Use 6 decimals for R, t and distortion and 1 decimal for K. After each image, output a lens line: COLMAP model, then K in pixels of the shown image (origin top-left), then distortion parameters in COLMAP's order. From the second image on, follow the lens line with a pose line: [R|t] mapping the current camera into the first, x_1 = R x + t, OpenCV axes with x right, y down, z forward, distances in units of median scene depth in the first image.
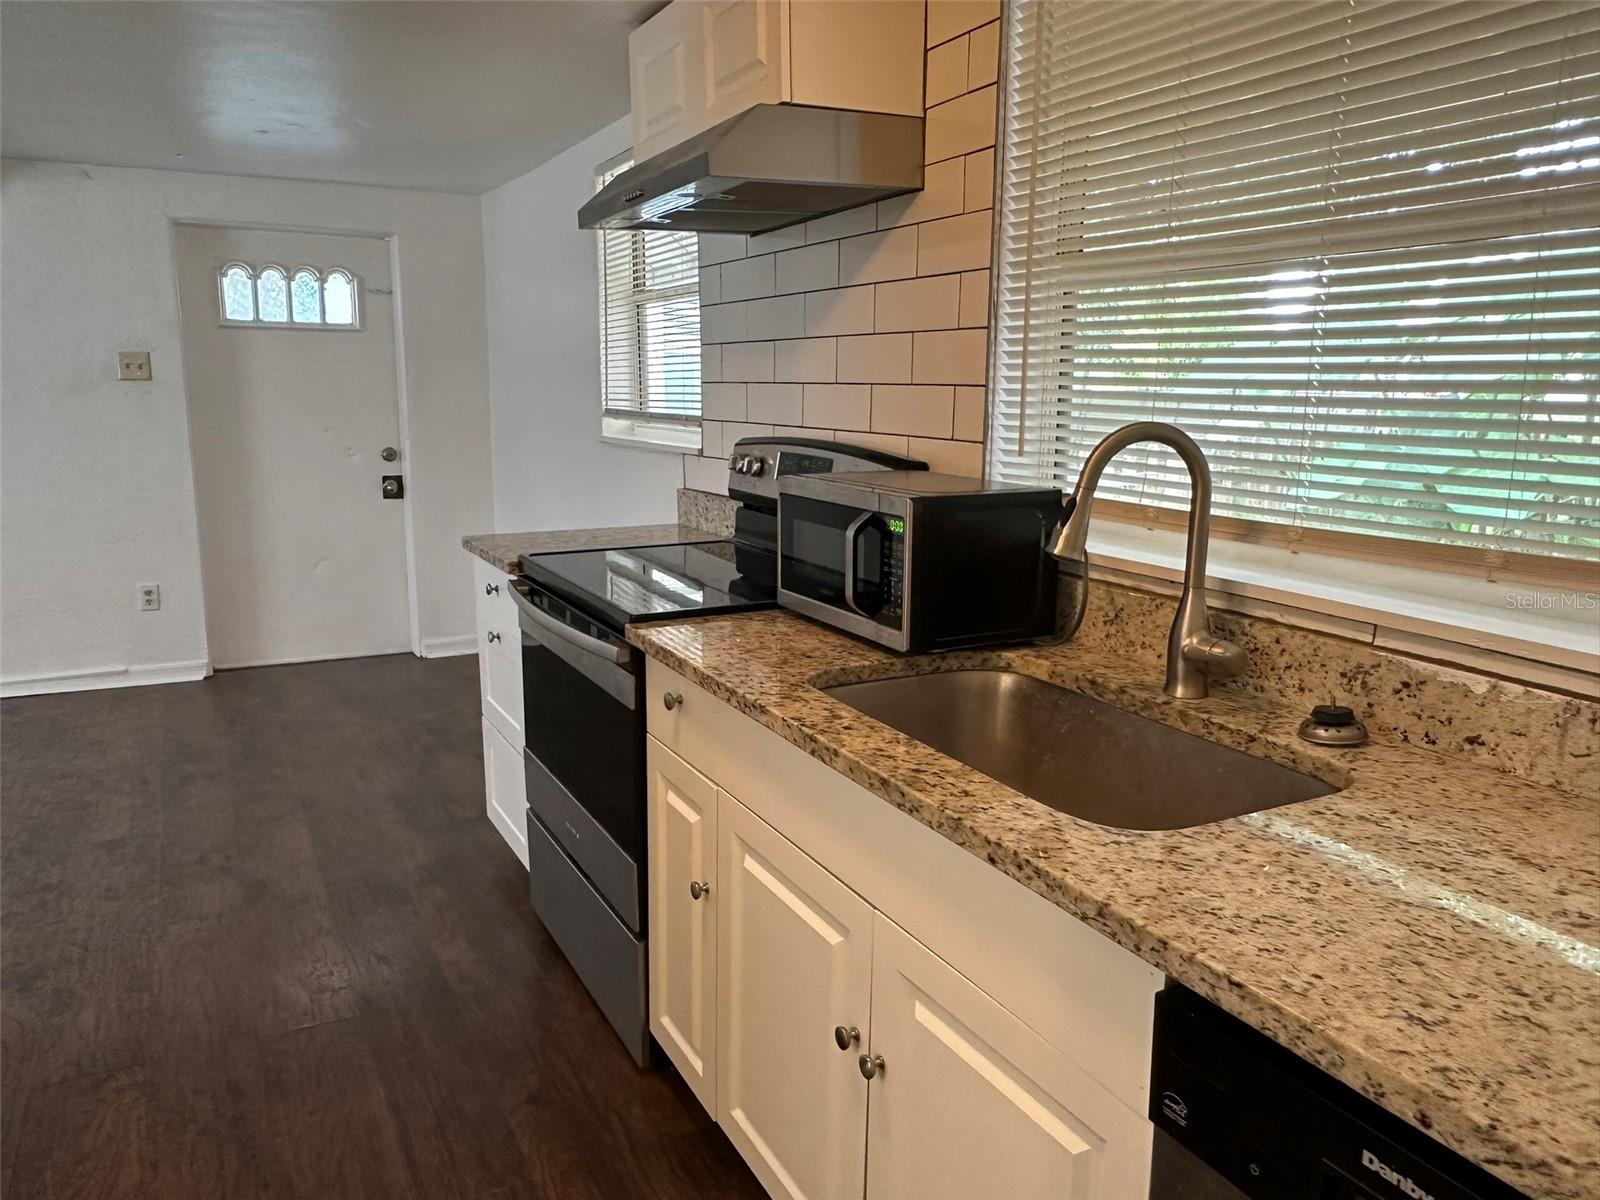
lens RADIAL K [[1138.5, 0, 788.3], [0, 1138.5, 605.5], [0, 0, 1]] dist [-0.001943, -0.005266]
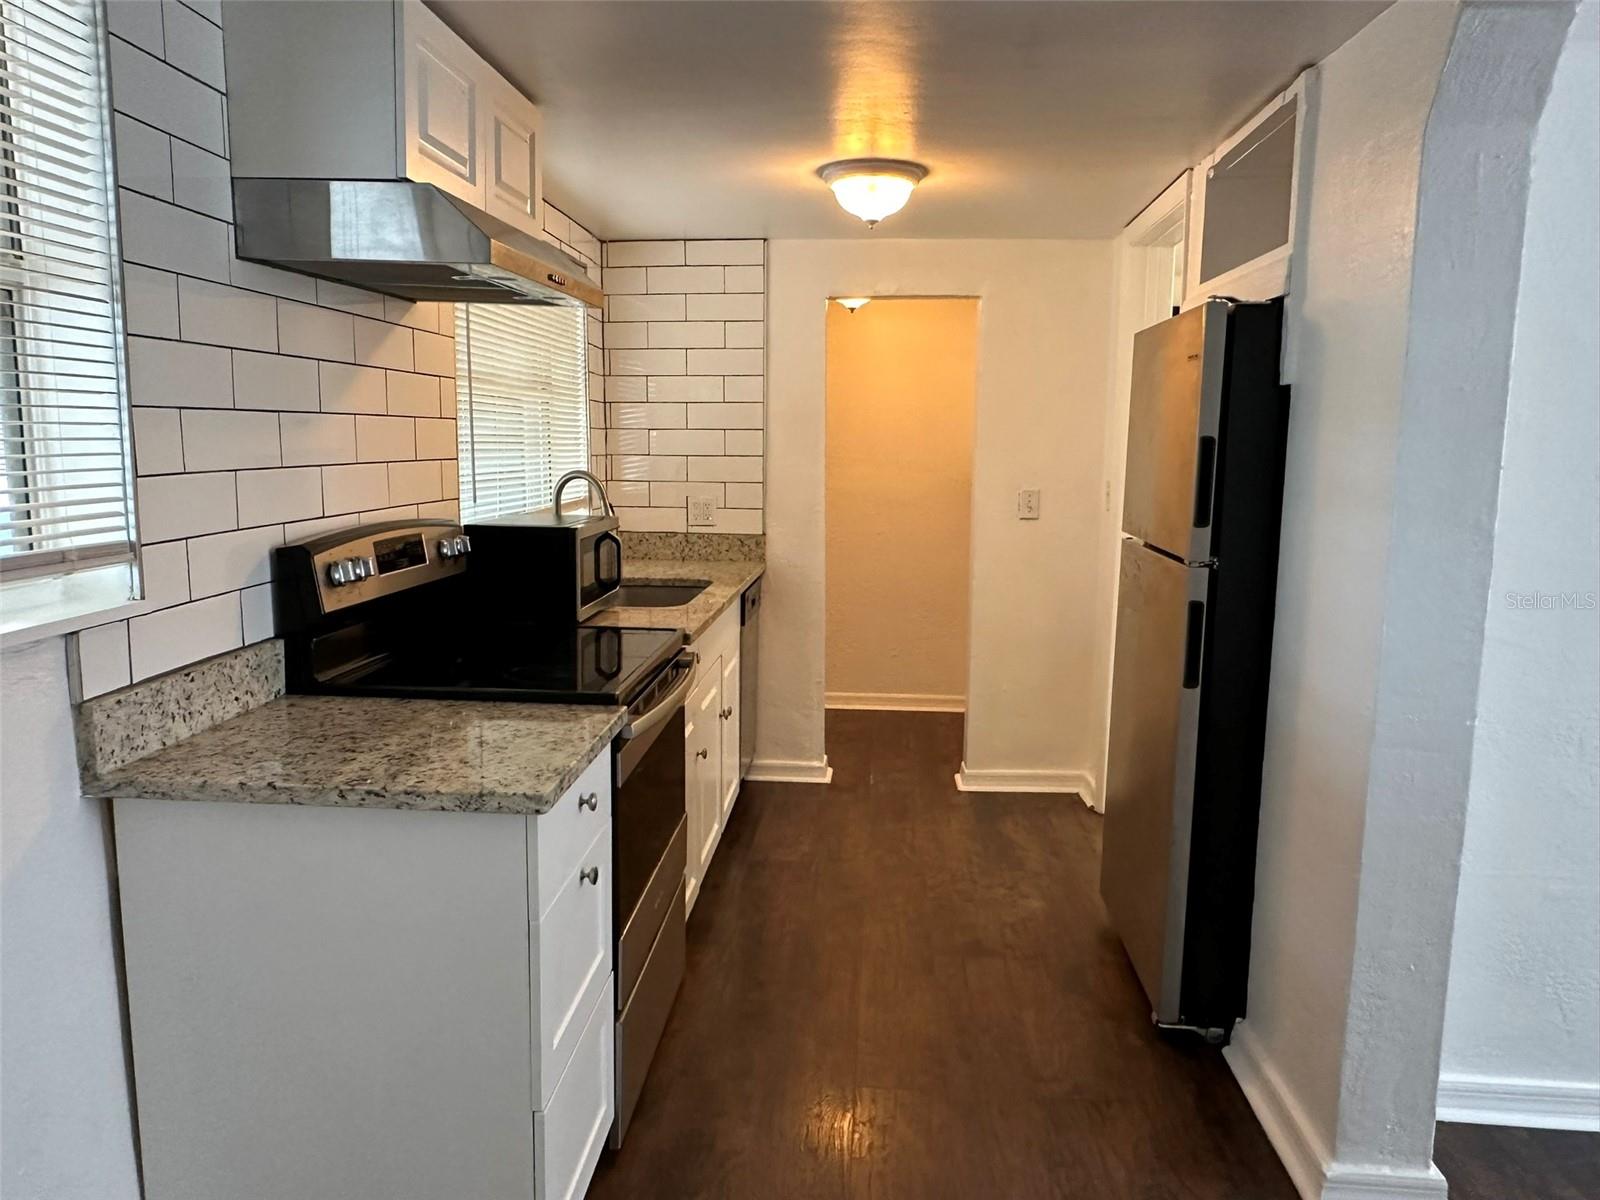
lens RADIAL K [[1138.5, 0, 788.3], [0, 1138.5, 605.5], [0, 0, 1]] dist [-0.001943, -0.005266]
pose [[-0.842779, -0.093445, 0.530087, -0.616979], [0.091500, 0.945610, 0.312169, -0.276236], [-0.530426, 0.311593, -0.788390, 1.272706]]
